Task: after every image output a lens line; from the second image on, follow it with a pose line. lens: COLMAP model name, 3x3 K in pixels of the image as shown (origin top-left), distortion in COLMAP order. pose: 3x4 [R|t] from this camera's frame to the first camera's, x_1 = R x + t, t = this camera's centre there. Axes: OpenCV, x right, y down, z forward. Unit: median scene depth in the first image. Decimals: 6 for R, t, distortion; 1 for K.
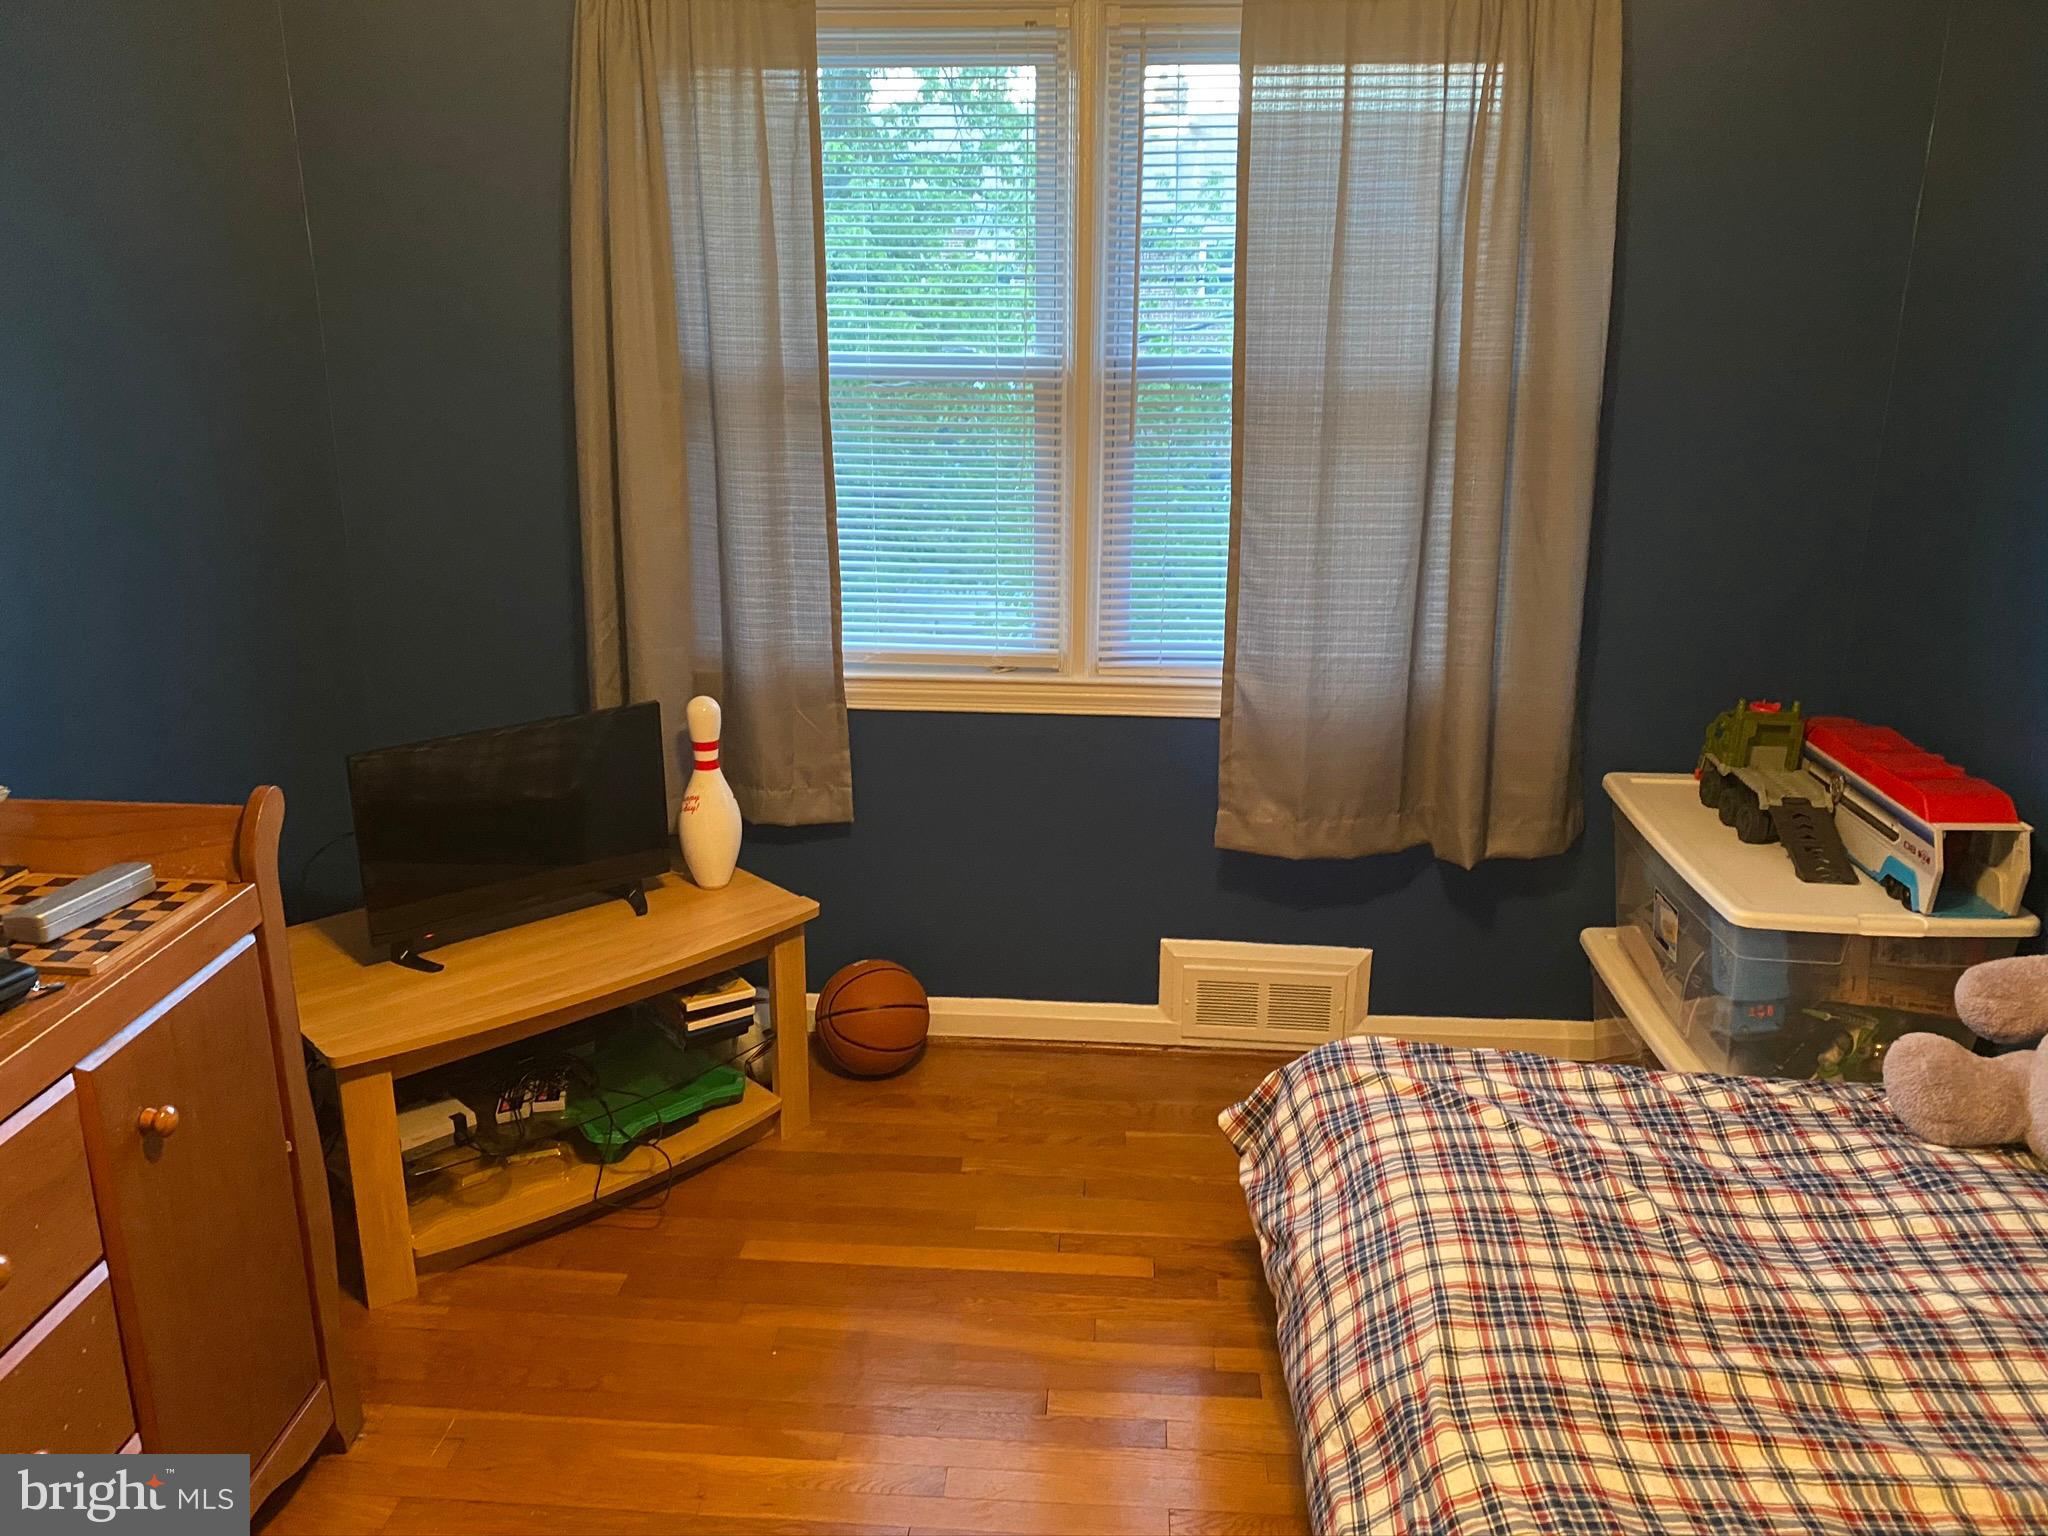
lens RADIAL K [[1561.9, 0, 1022.0], [0, 1561.9, 765.7], [0, 0, 1]] dist [0.049560, -0.083138]
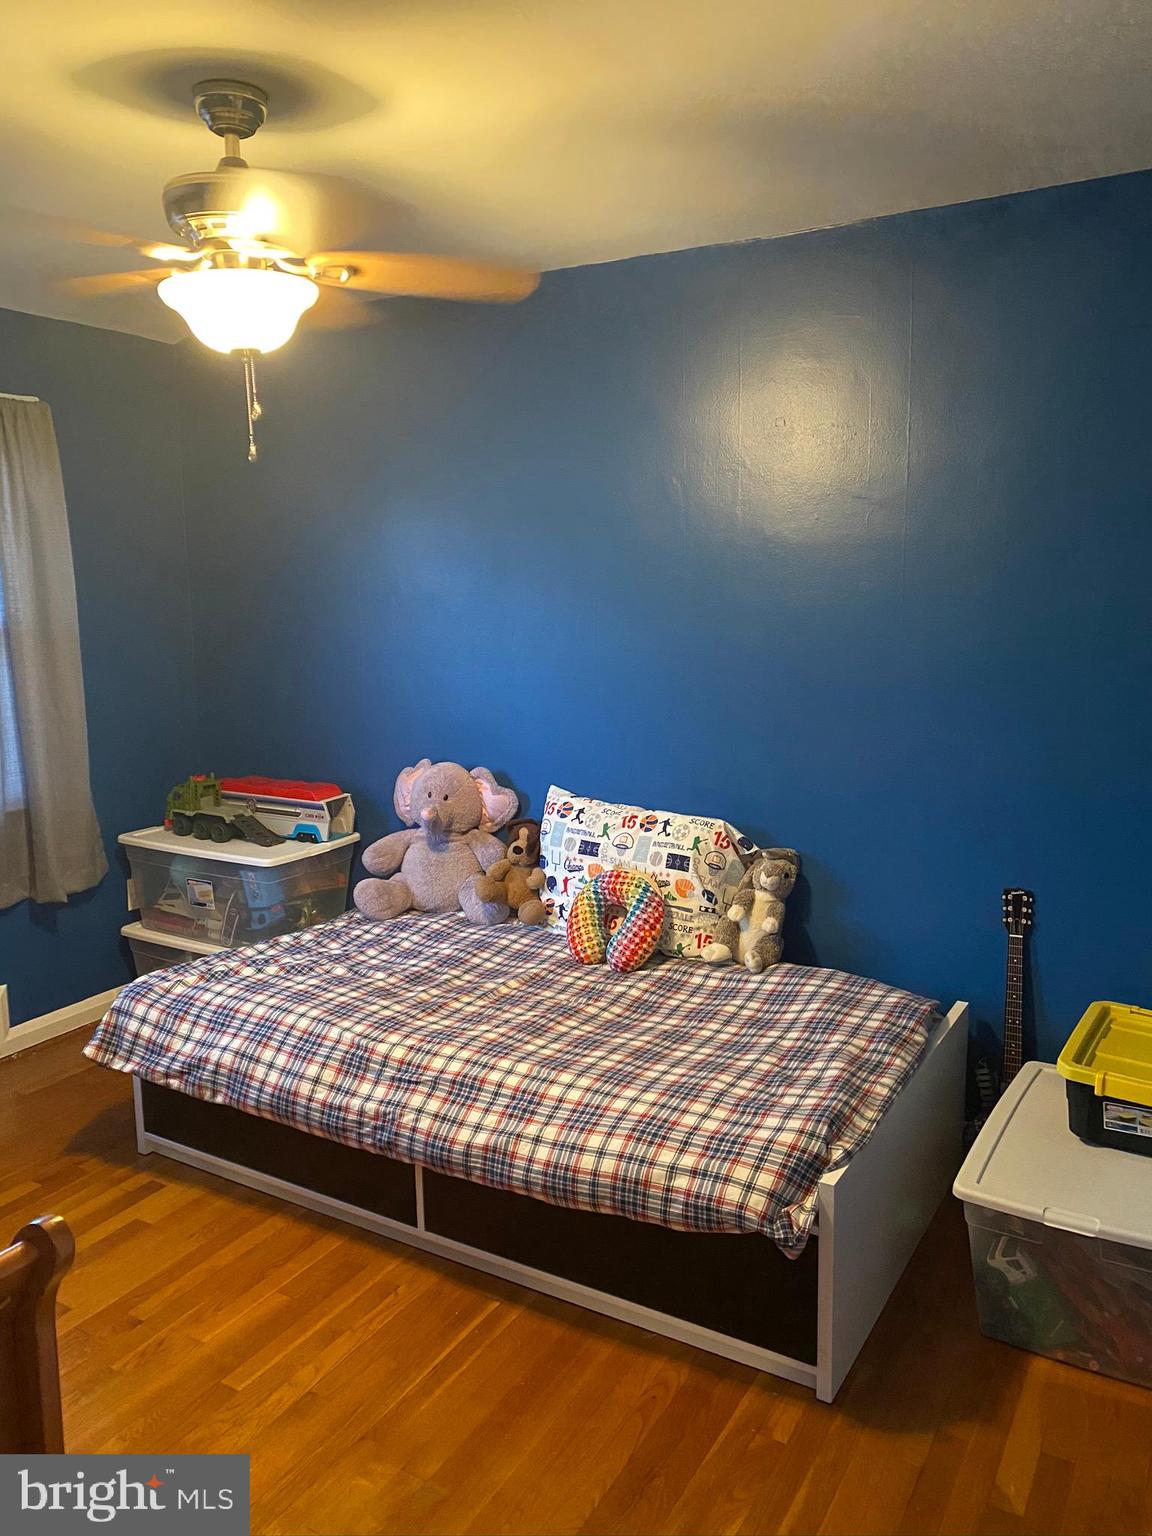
lens RADIAL K [[1171.4, 0, 579.5], [0, 1171.4, 768.8], [0, 0, 1]] dist [0.049560, -0.083138]
pose [[0.429550, -0.153161, 0.889960, -0.823646], [0.268866, 0.962509, 0.035875, 0.033902], [-0.862089, 0.223870, 0.454626, -0.111480]]
